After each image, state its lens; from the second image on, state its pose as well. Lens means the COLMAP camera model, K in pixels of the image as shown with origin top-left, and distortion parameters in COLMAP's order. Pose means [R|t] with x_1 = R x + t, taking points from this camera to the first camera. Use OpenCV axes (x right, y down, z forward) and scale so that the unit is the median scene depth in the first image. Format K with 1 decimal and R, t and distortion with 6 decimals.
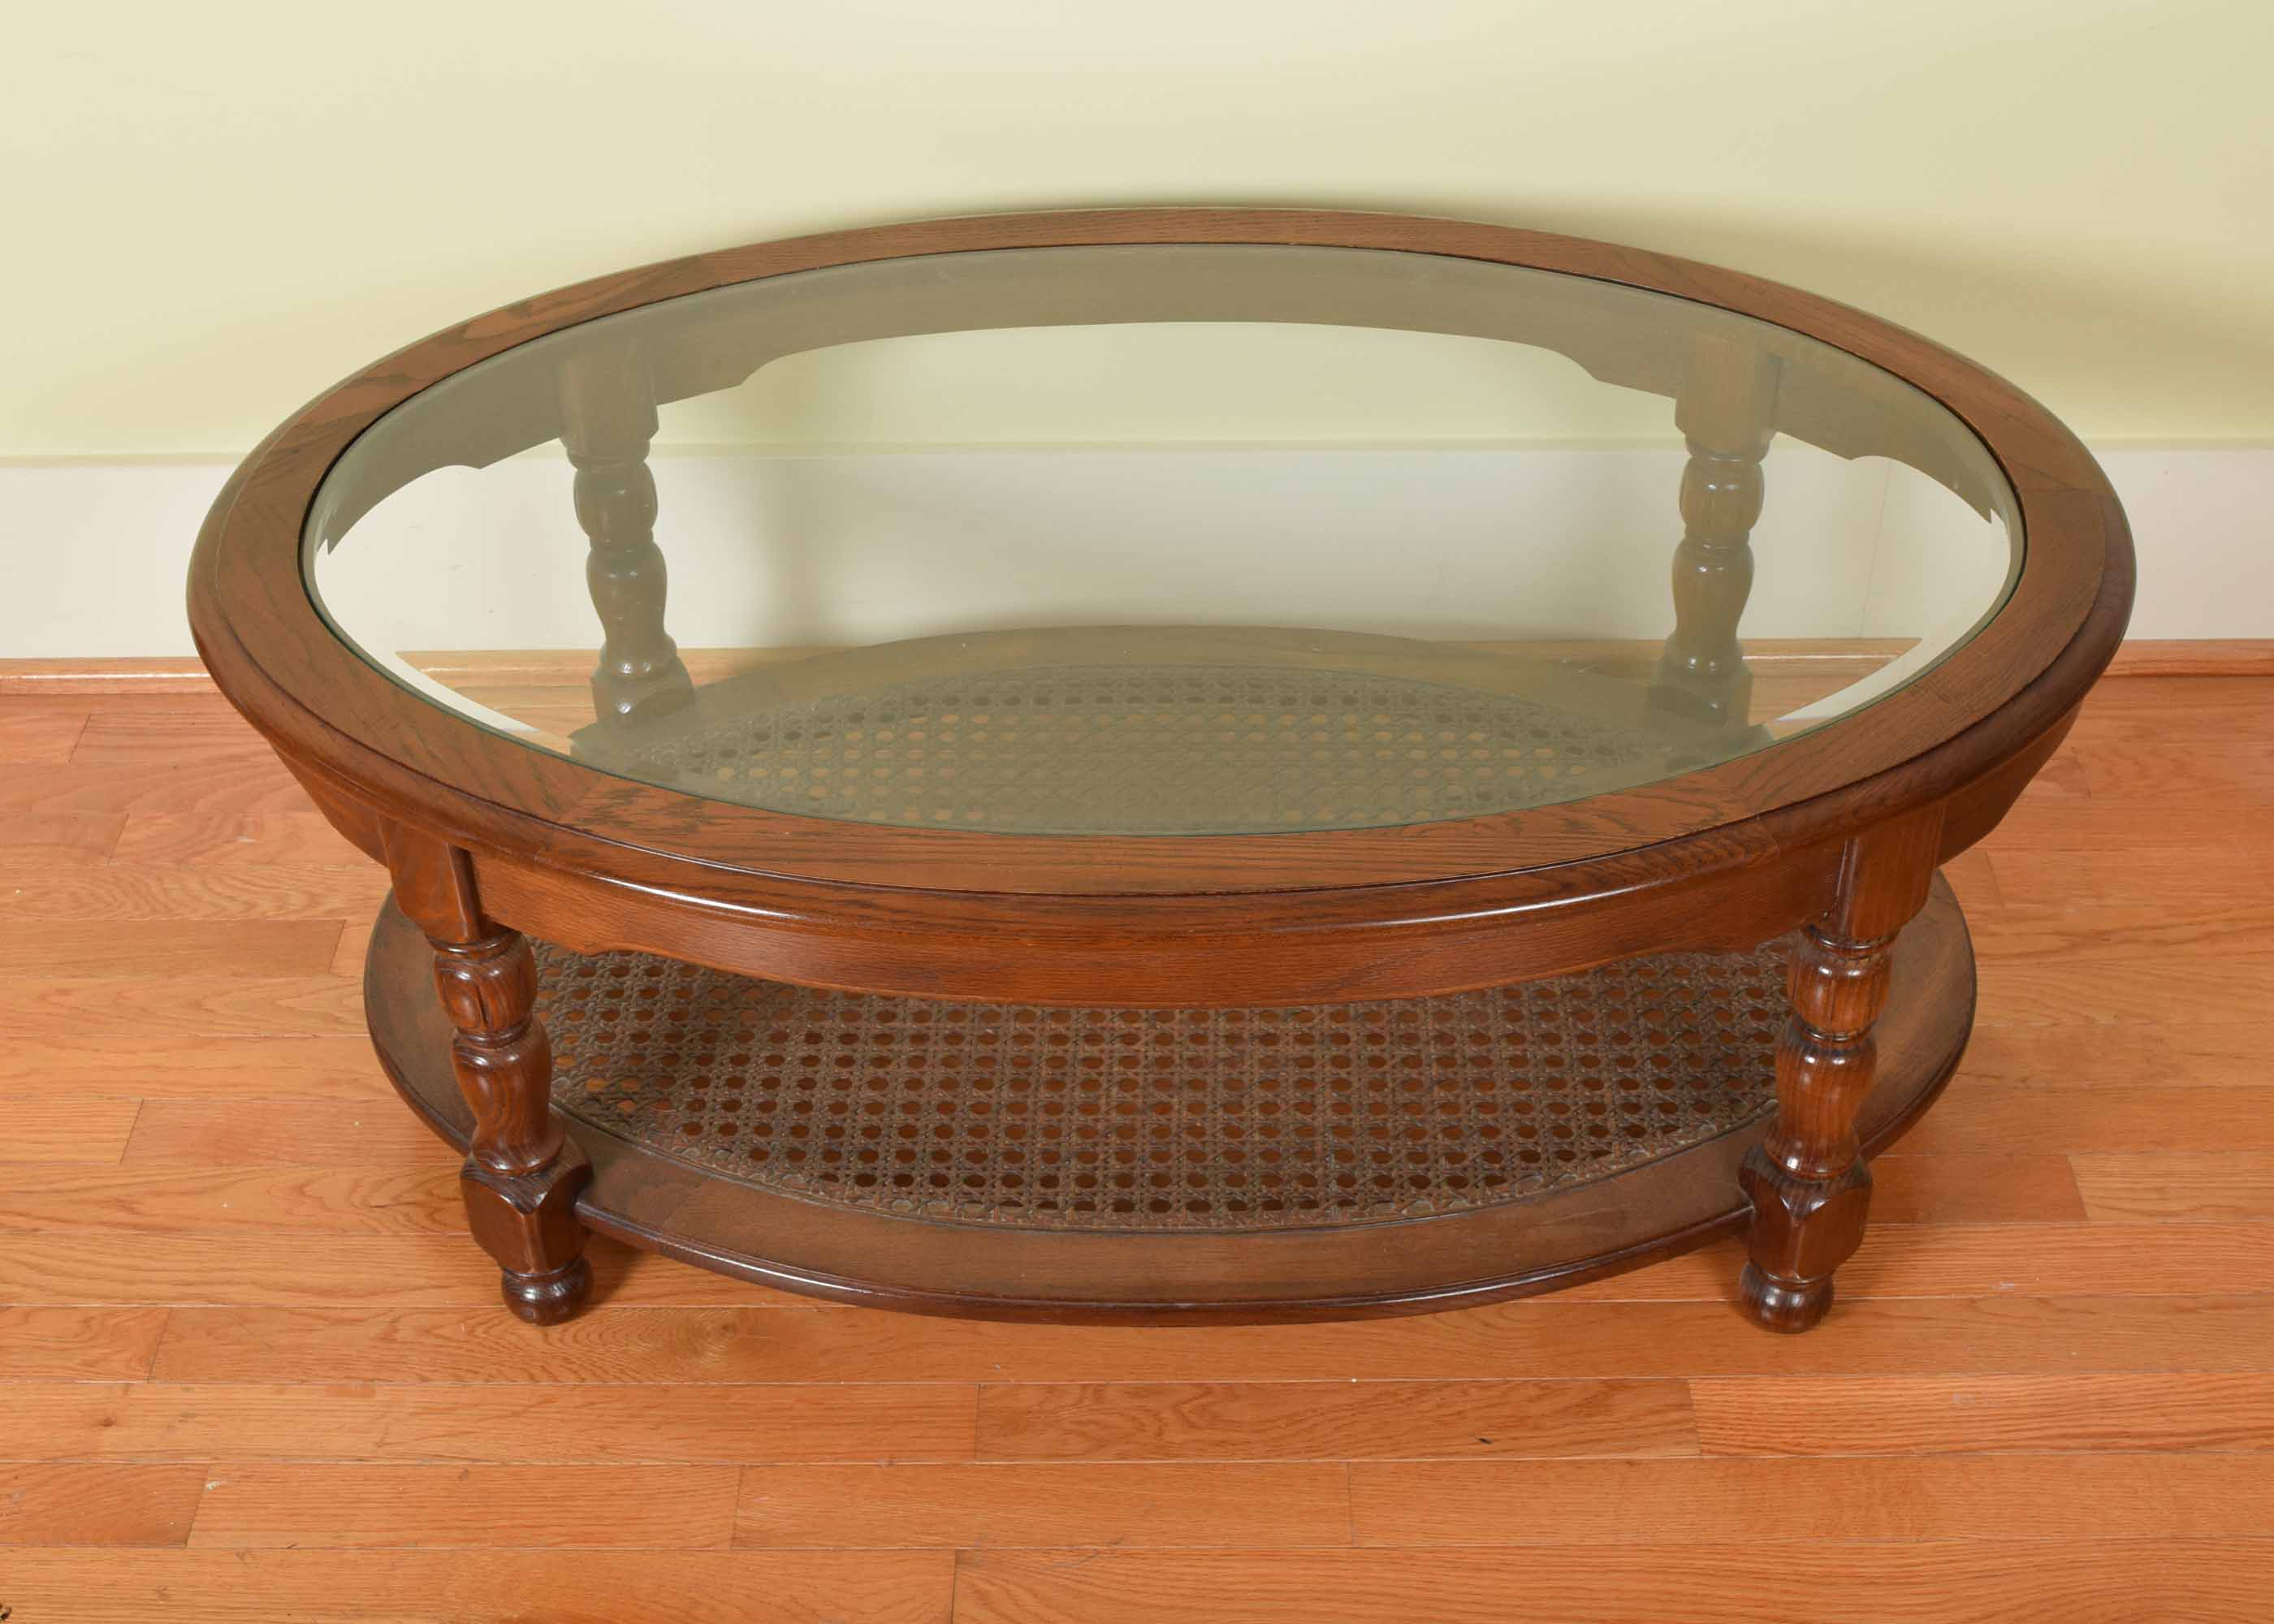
lens RADIAL K [[3025.4, 0, 1137.0], [0, 3025.4, 812.0], [0, 0, 1]] dist [-0.037407, -0.045361]
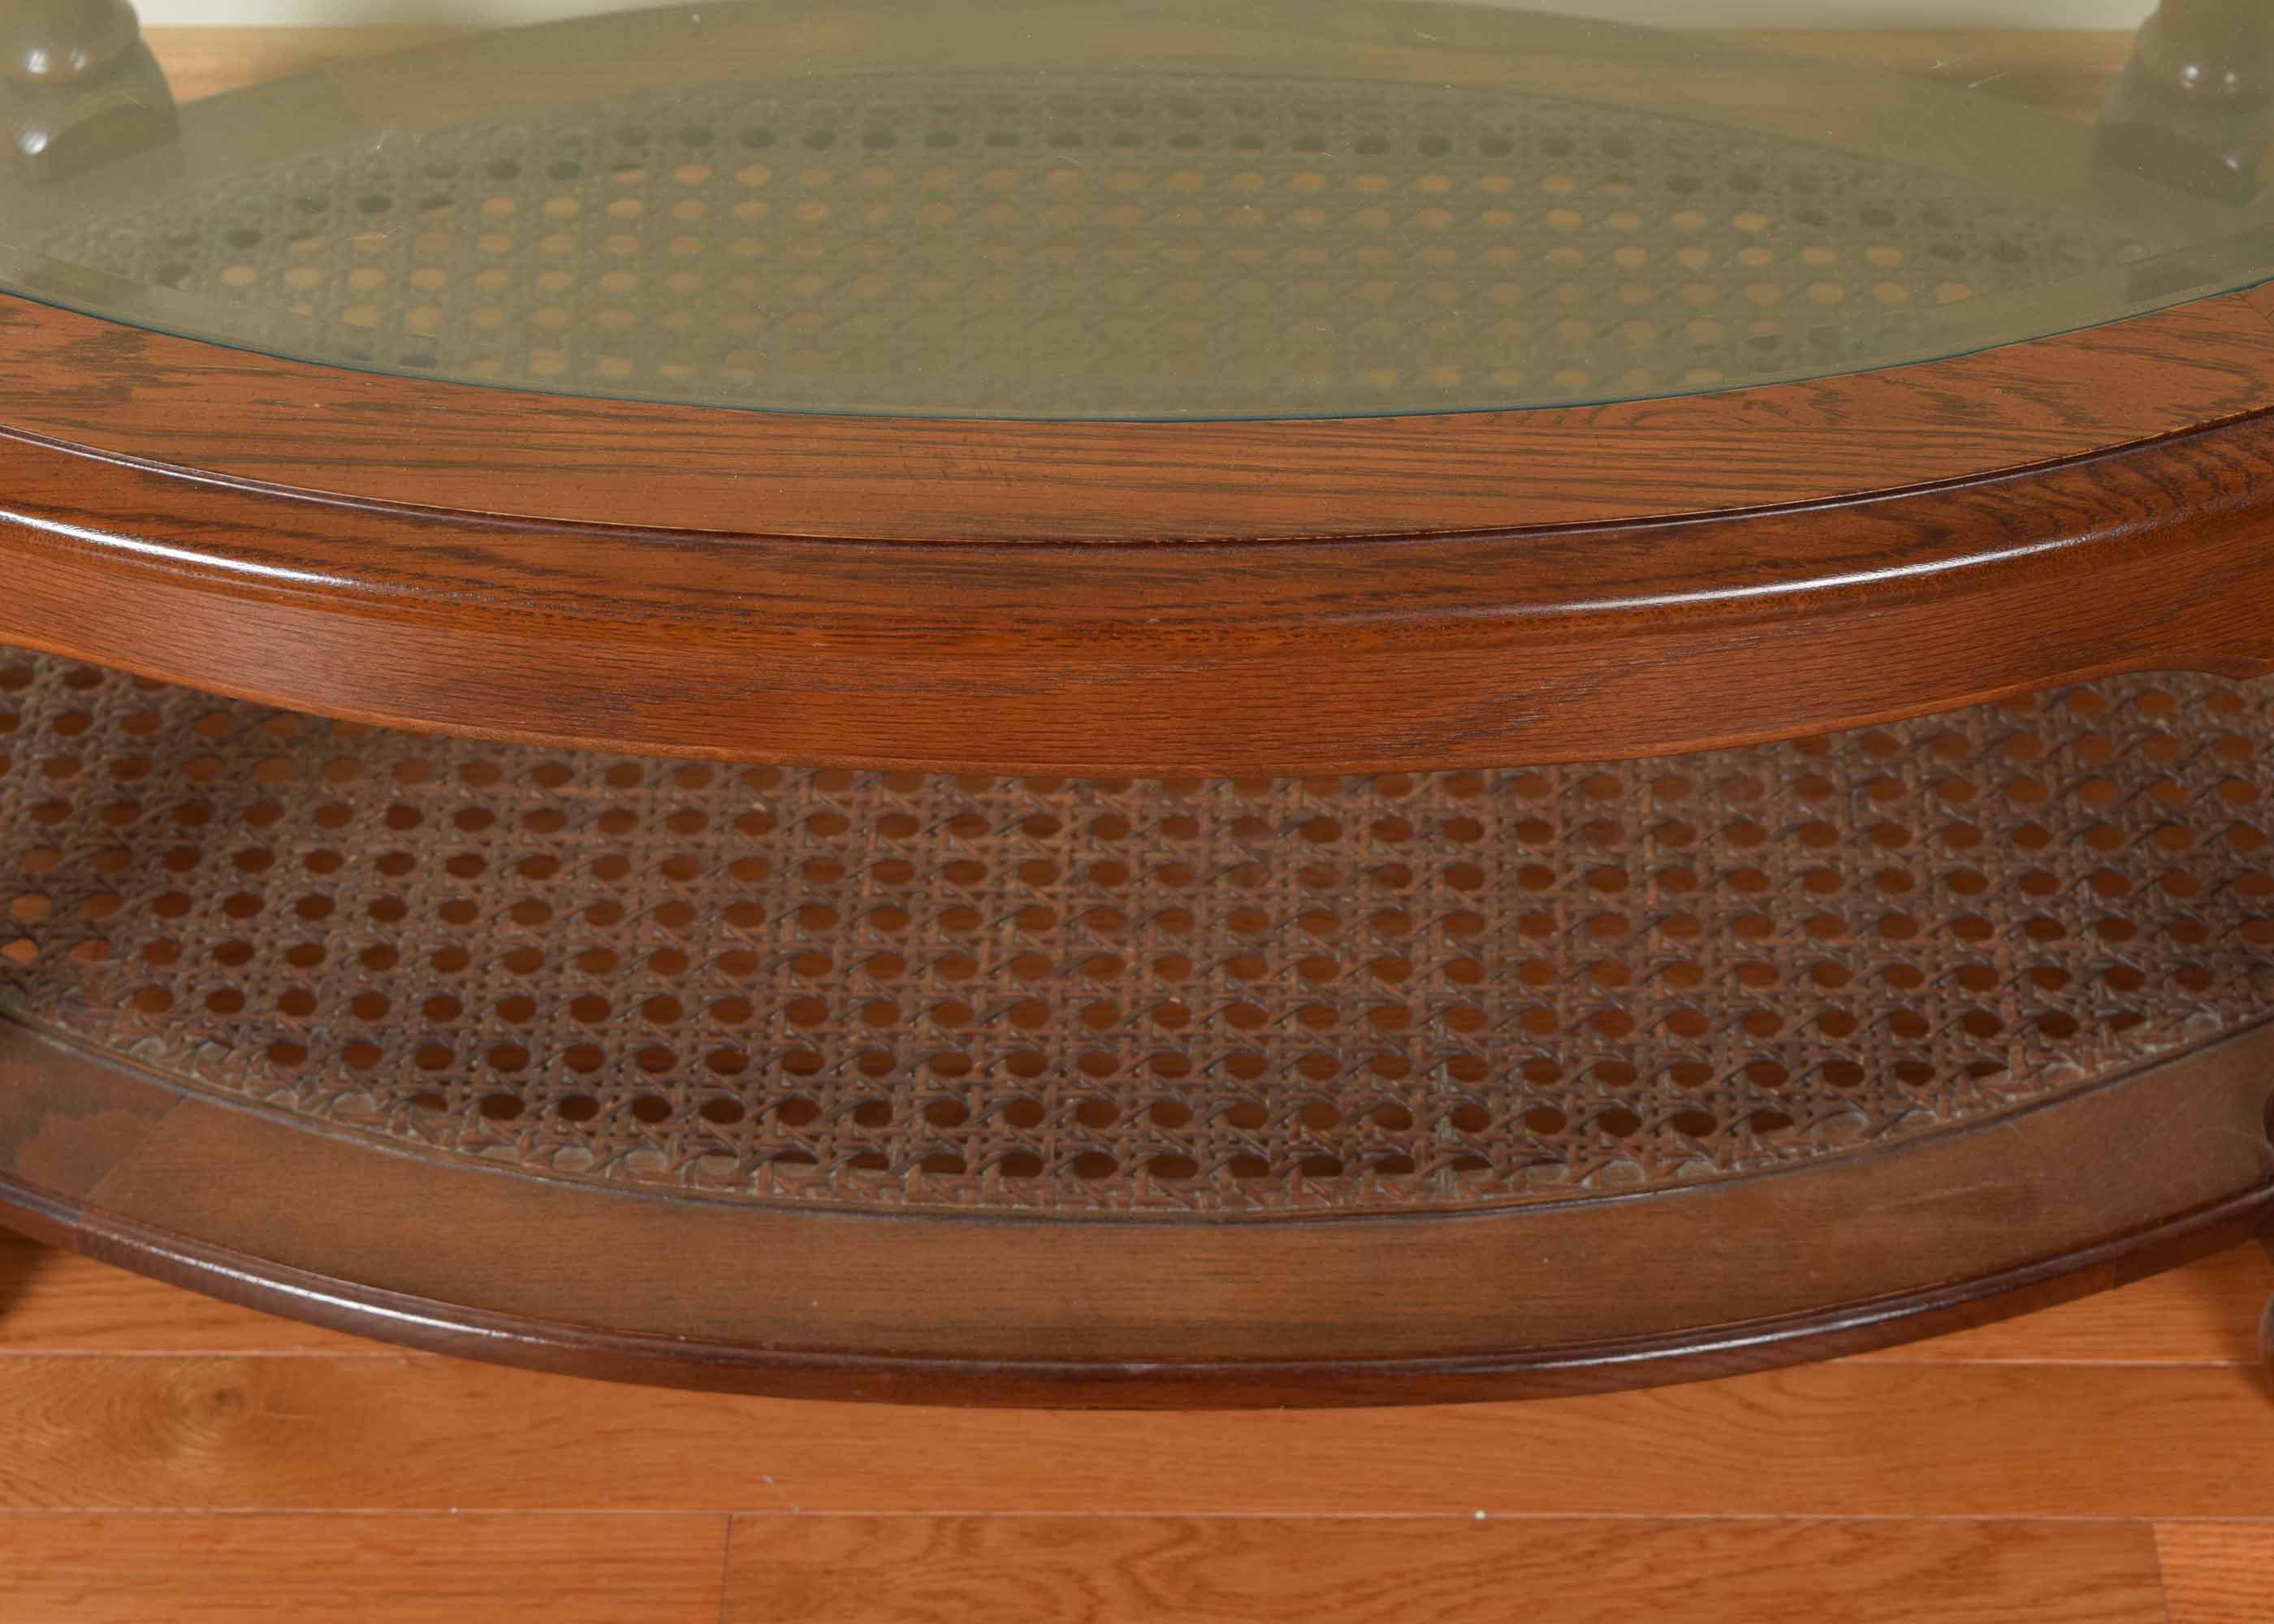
lens RADIAL K [[5513.2, 0, 1137.0], [0, 5513.2, 812.0], [0, 0, 1]] dist [0.077524, 0.084098]
pose [[0.999929, 0.010792, 0.005149, 0.009212], [-0.011177, 0.996584, 0.081831, -0.001635], [-0.004249, -0.081882, 0.996633, 0.100798]]
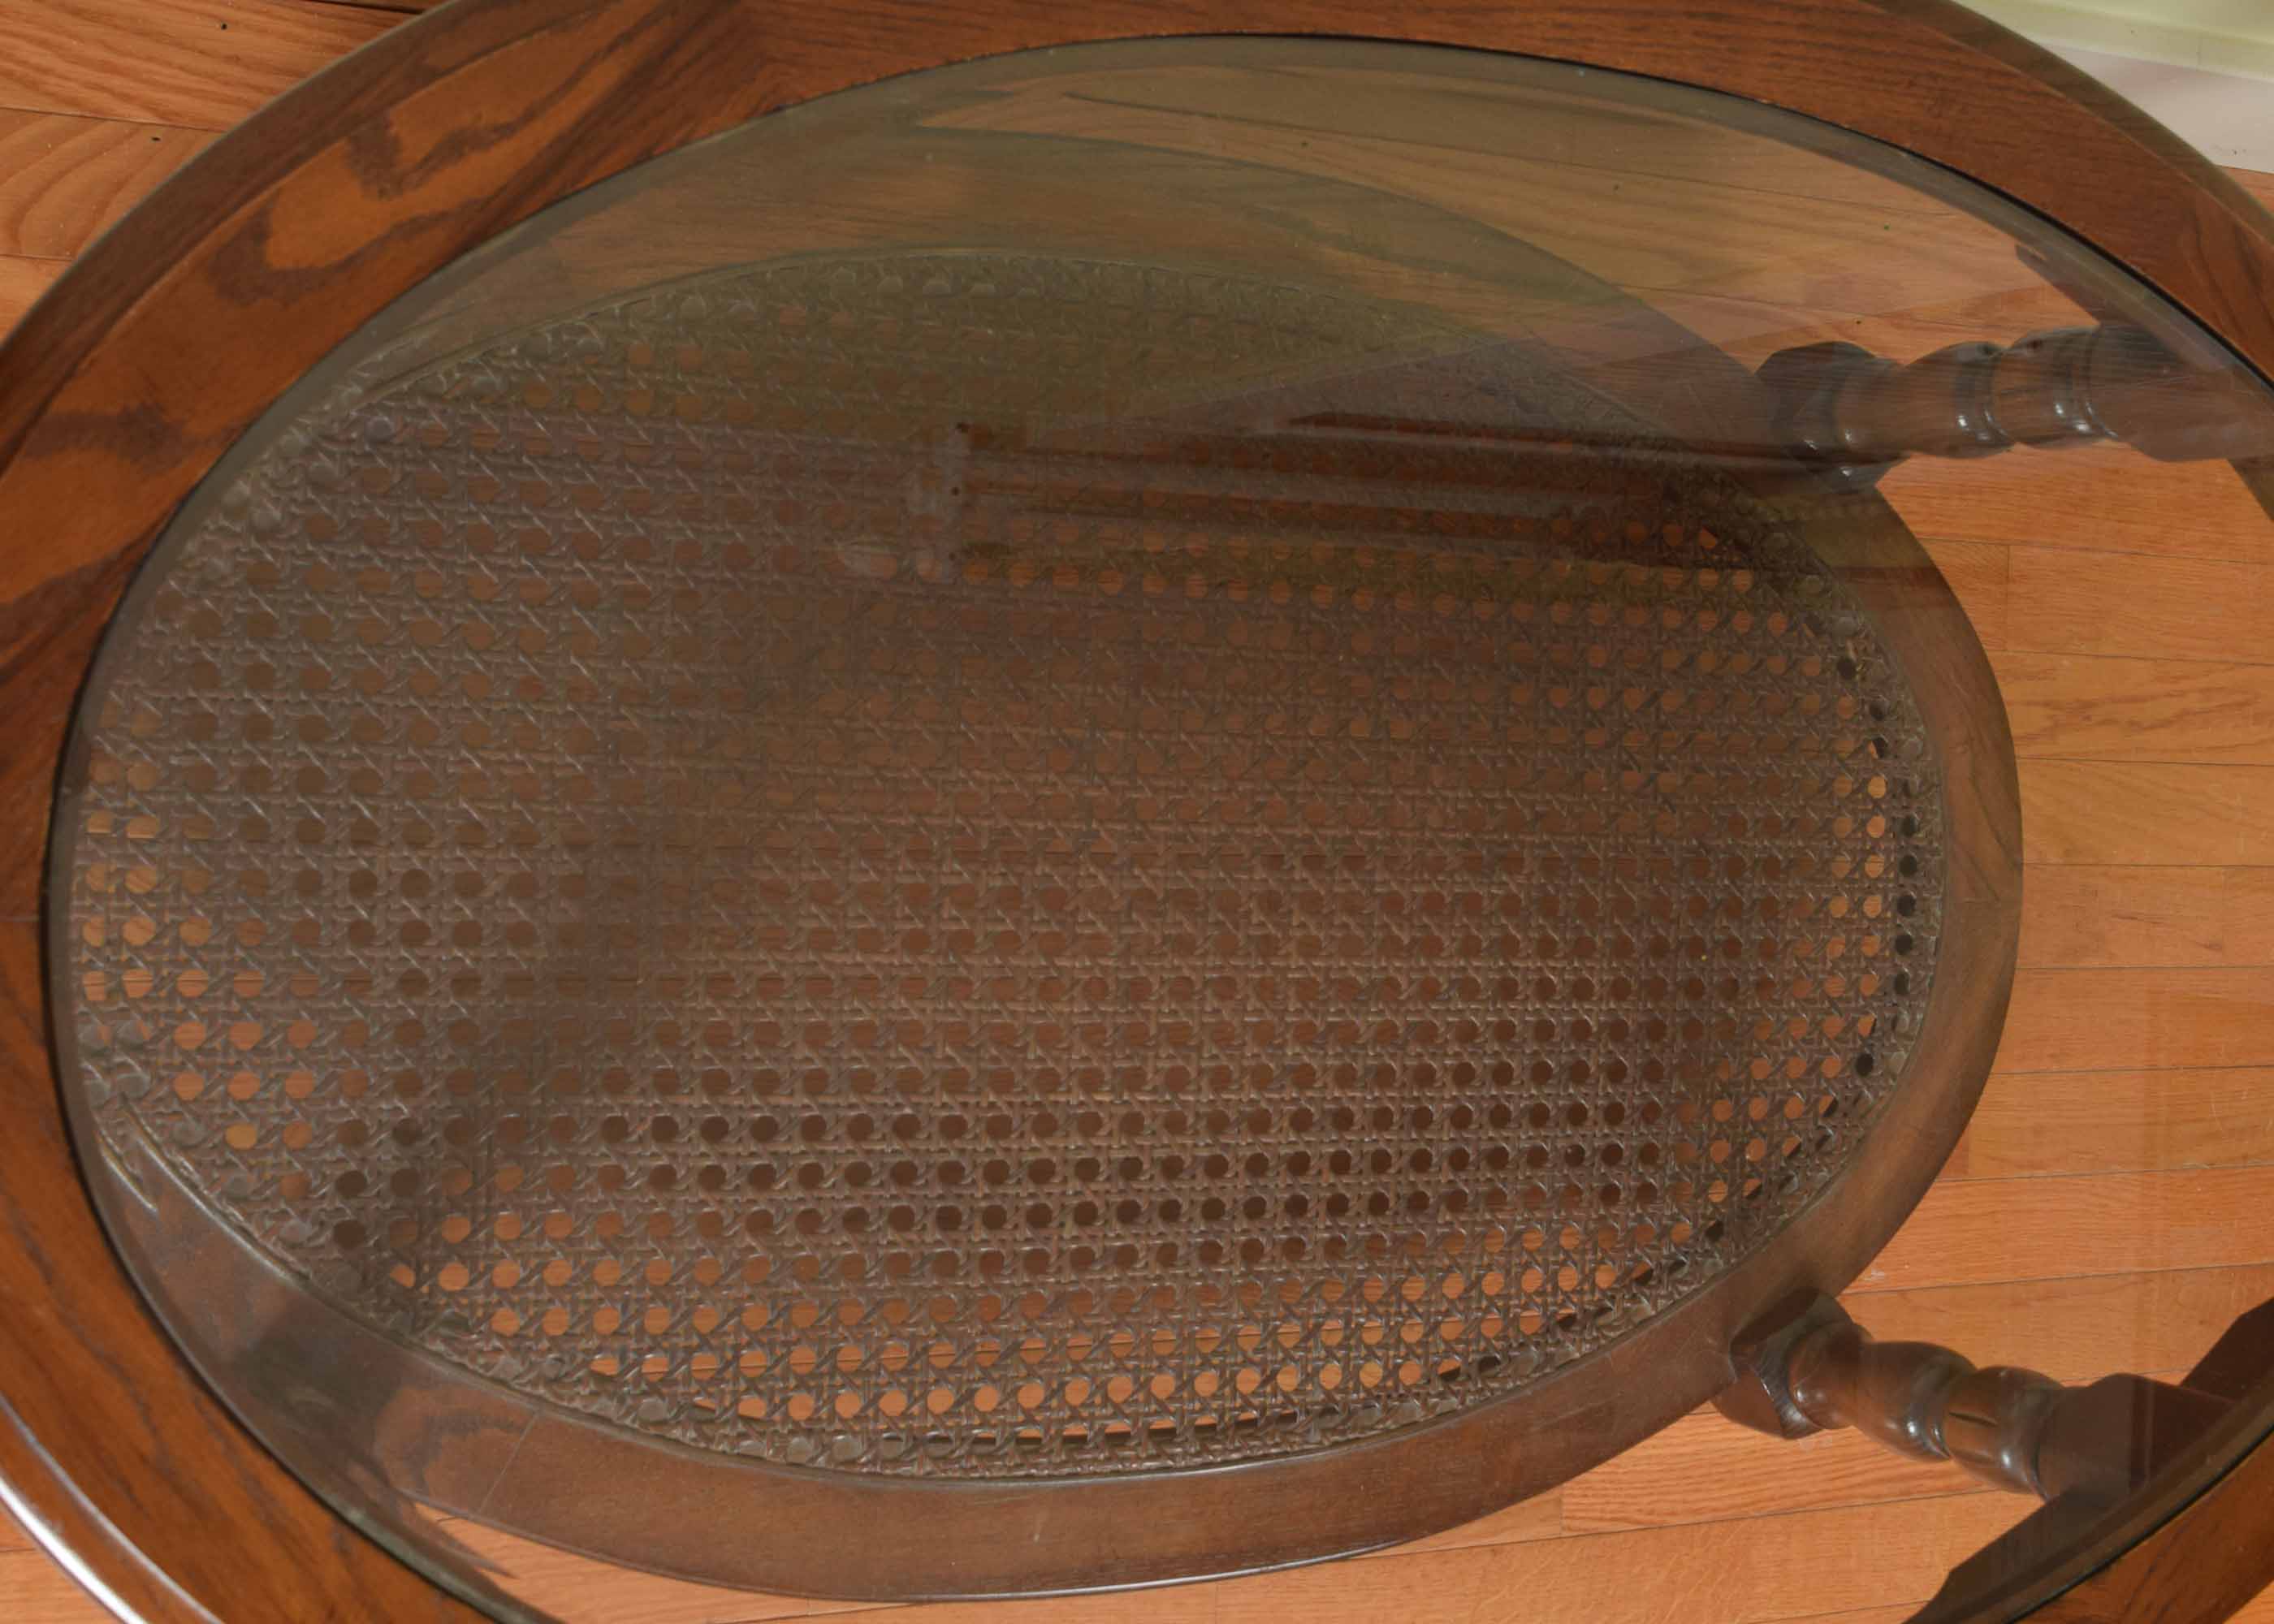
lens RADIAL K [[2971.2, 0, 1137.0], [0, 2971.2, 812.0], [0, 0, 1]] dist [-0.018670, -0.044584]
pose [[0.898701, 0.012267, 0.438389, -0.320000], [-0.355007, 0.607264, 0.710775, -0.504046], [-0.257499, -0.794406, 0.550103, 0.695152]]
